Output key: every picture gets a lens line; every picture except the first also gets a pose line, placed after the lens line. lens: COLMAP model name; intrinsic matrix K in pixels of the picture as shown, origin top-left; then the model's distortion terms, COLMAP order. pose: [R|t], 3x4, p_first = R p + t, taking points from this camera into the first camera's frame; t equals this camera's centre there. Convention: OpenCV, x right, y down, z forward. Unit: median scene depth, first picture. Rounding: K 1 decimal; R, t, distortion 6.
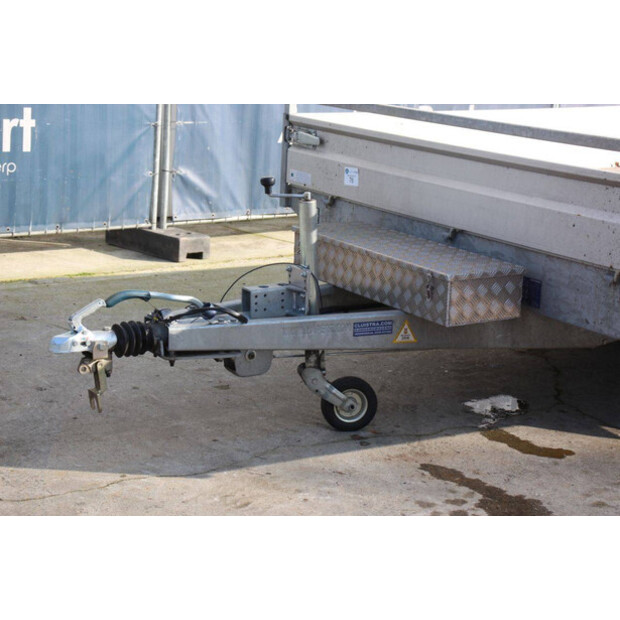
lens RADIAL K [[1303.9, 0, 310.0], [0, 1303.9, 310.0], [0, 0, 1]] dist [0.316137, 0.085884]
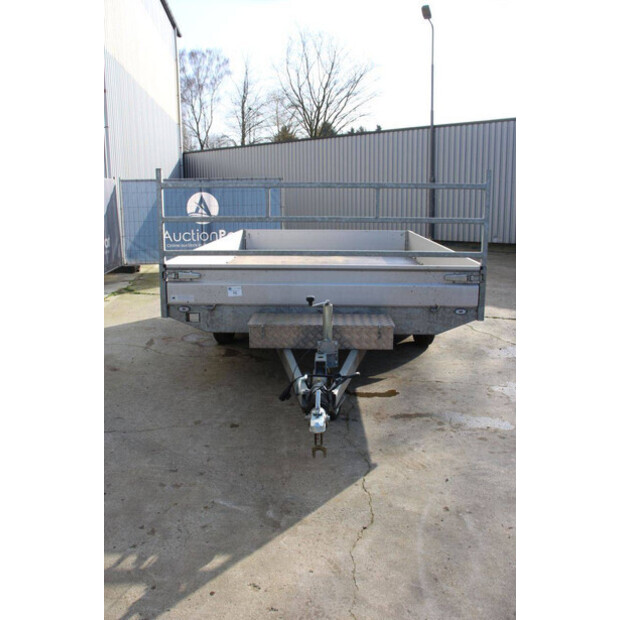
lens RADIAL K [[551.5, 0, 294.0], [0, 551.5, 308.4], [0, 0, 1]] dist [-0.049740, 0.001495]
pose [[0.573893, -0.209518, 0.791675, -0.616304], [0.216359, 0.971161, 0.100178, -0.159294], [-0.789832, 0.113794, 0.602674, 0.549390]]
